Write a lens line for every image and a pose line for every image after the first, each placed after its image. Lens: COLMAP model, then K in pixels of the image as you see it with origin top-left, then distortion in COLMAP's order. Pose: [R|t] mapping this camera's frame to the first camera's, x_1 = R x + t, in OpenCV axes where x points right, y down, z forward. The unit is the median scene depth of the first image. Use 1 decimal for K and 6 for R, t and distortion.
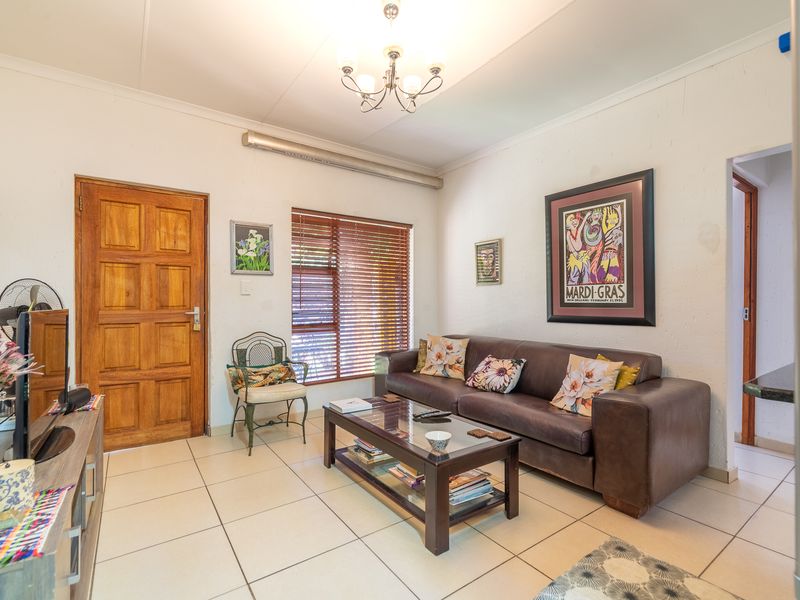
lens RADIAL K [[389.0, 0, 403.7], [0, 389.0, 303.5], [0, 0, 1]] dist [-0.000979, -0.000205]
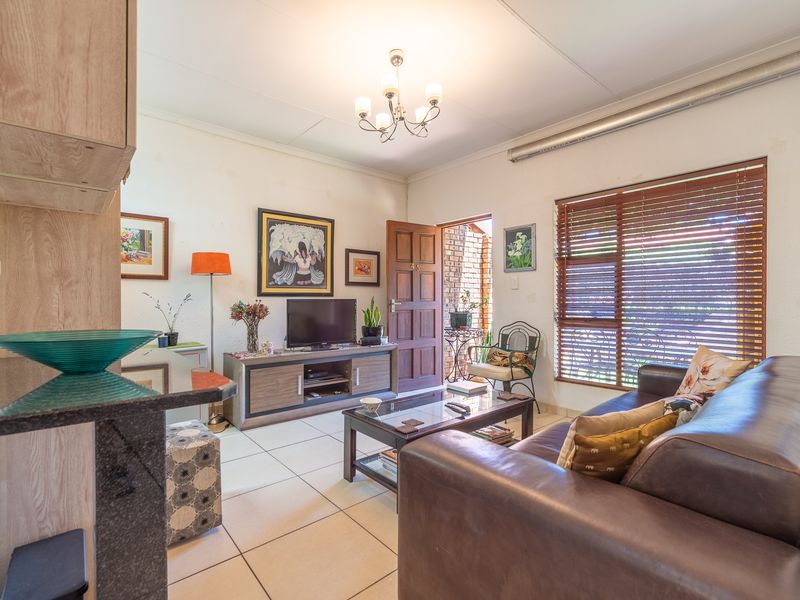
lens RADIAL K [[389.0, 0, 403.7], [0, 389.0, 303.5], [0, 0, 1]] dist [-0.000979, -0.000205]
pose [[0.099297, 0.012479, -0.994980, 0.726082], [-0.003427, 0.999920, 0.012198, 0.008376], [0.995052, 0.002199, 0.099332, 0.545682]]
